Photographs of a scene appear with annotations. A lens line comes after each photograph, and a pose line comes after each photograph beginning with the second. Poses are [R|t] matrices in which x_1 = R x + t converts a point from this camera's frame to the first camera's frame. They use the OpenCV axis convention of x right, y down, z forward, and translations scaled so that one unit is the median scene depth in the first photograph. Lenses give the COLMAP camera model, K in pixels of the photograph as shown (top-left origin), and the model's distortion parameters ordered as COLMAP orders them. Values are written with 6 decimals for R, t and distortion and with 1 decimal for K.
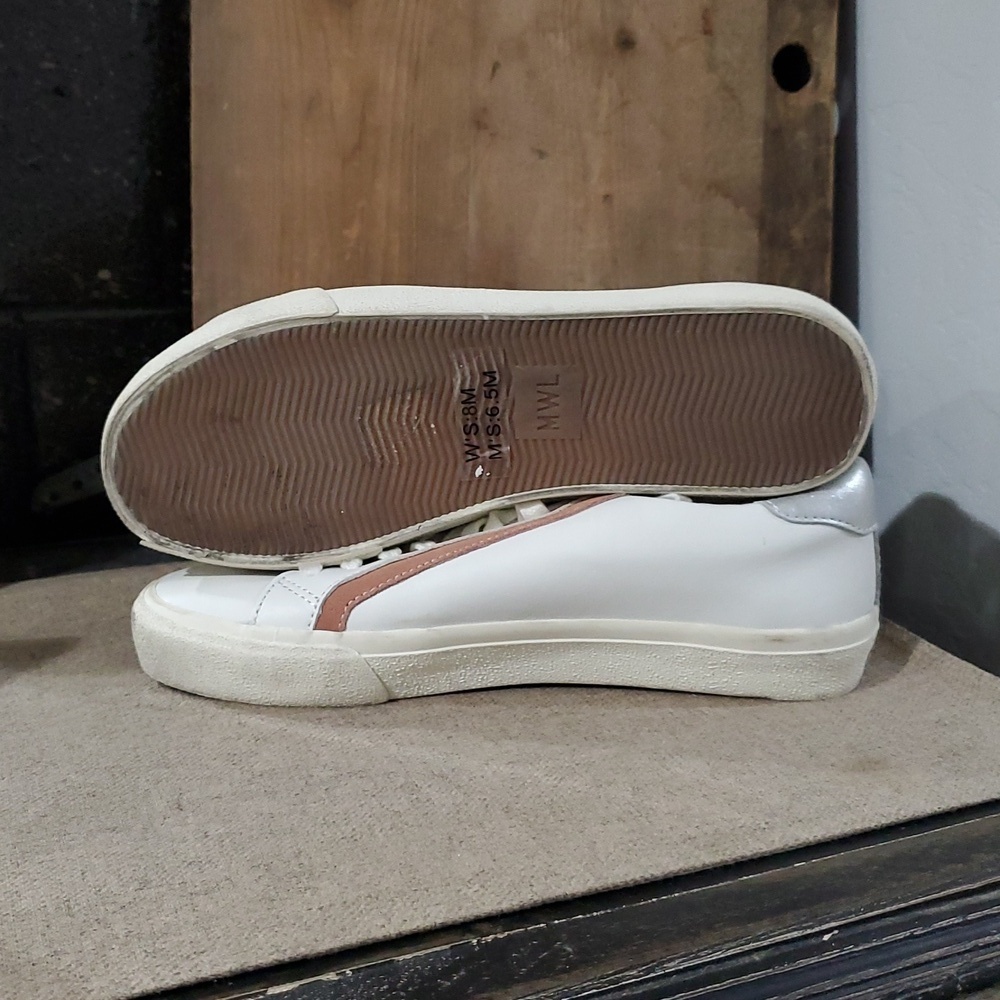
lens RADIAL K [[1395.8, 0, 465.1], [0, 1395.8, 508.3], [0, 0, 1]] dist [0.119955, -0.427326]
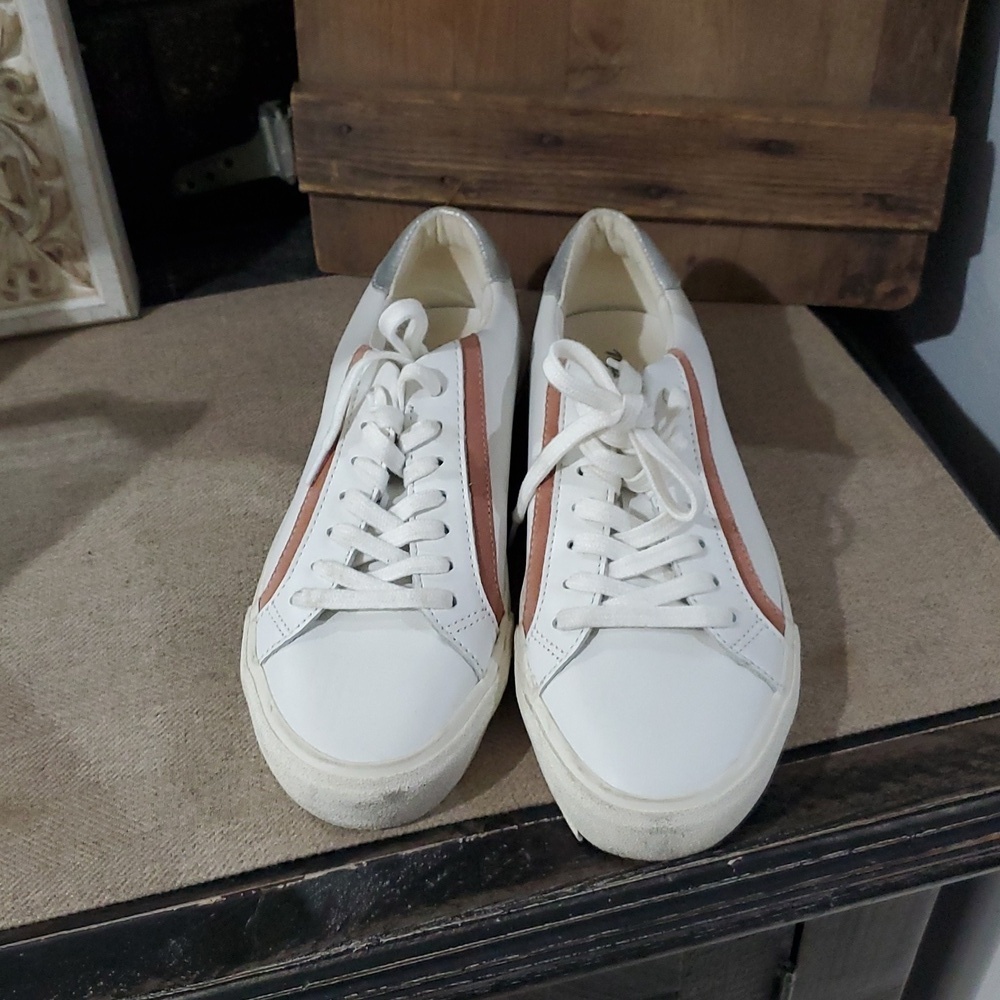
lens RADIAL K [[1385.5, 0, 476.6], [0, 1385.5, 522.0], [0, 0, 1]] dist [0.193182, -0.778482]
pose [[0.985371, 0.079546, -0.150718, 0.137588], [0.006472, 0.866281, 0.499515, -0.430921], [0.170298, -0.493183, 0.853094, 0.010082]]
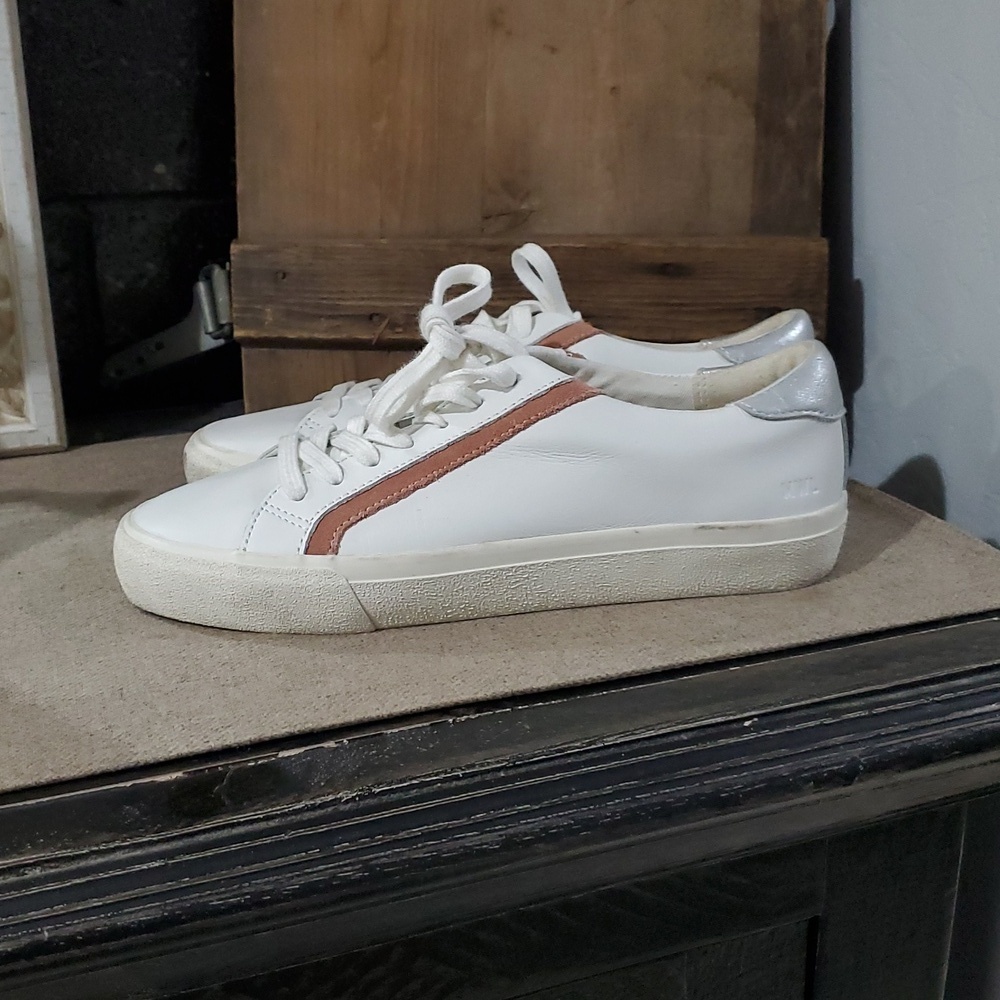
lens RADIAL K [[1378.9, 0, 455.4], [0, 1378.9, 496.3], [0, 0, 1]] dist [0.272703, -1.190440]
pose [[0.997979, 0.000683, -0.063542, 0.060271], [0.003537, 0.997796, 0.066265, 0.023959], [0.063447, -0.066355, 0.995777, -0.126685]]
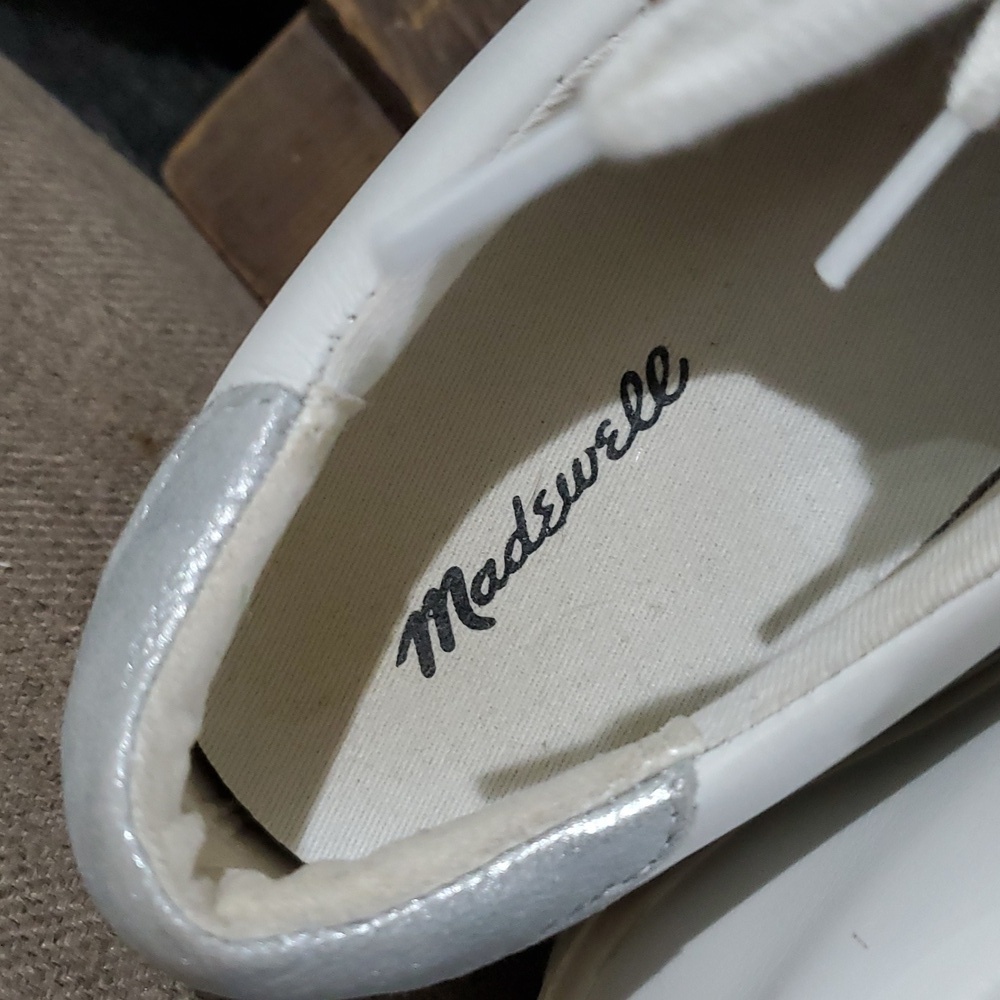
lens RADIAL K [[1381.3, 0, 479.3], [0, 1381.3, 519.8], [0, 0, 1]] dist [0.262450, -1.110255]
pose [[0.651215, 0.757009, 0.053437, -0.104179], [-0.743200, 0.621921, 0.246714, -0.087622], [0.153532, -0.200378, 0.967614, 0.799172]]
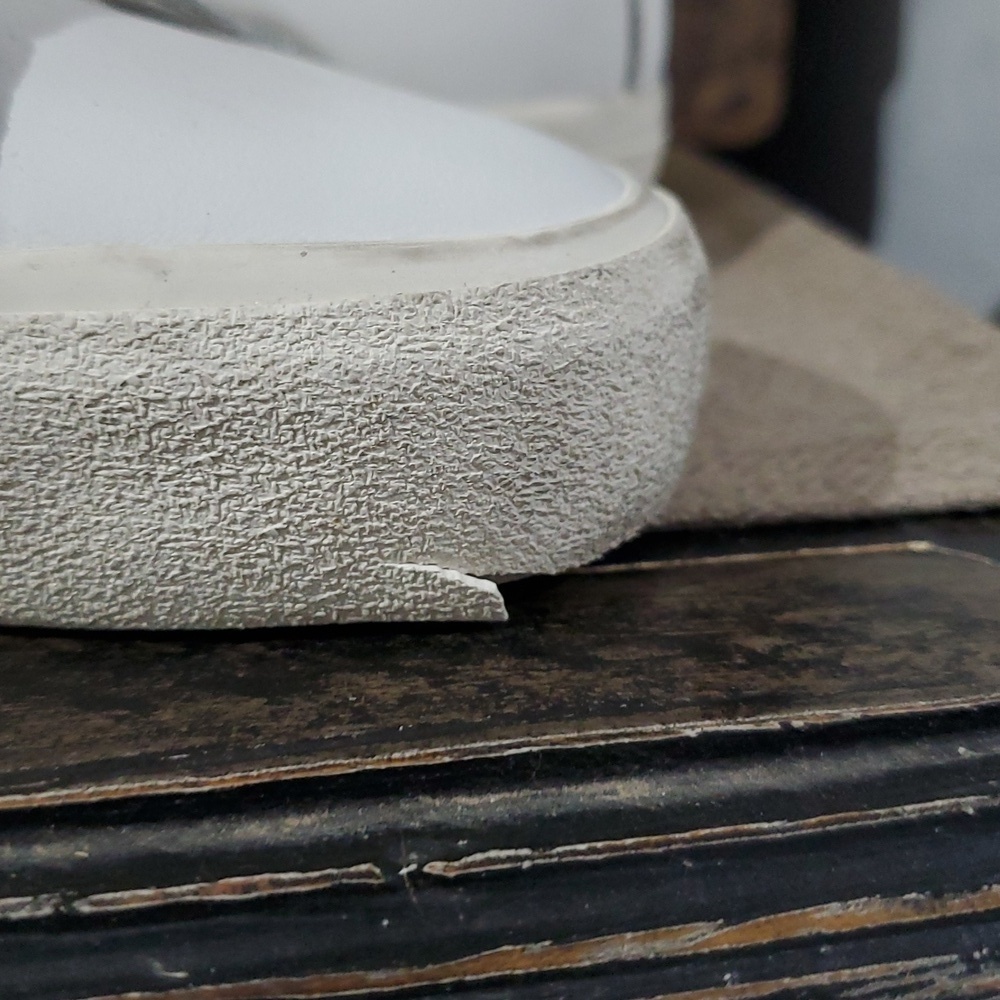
lens RADIAL K [[1404.1, 0, 446.9], [0, 1404.1, 518.1], [0, 0, 1]] dist [0.207313, -0.870942]
pose [[0.971423, 0.085173, -0.221544, 0.339070], [-0.053898, 0.988171, 0.143575, 0.133722], [0.231152, -0.127532, 0.964523, 0.565818]]
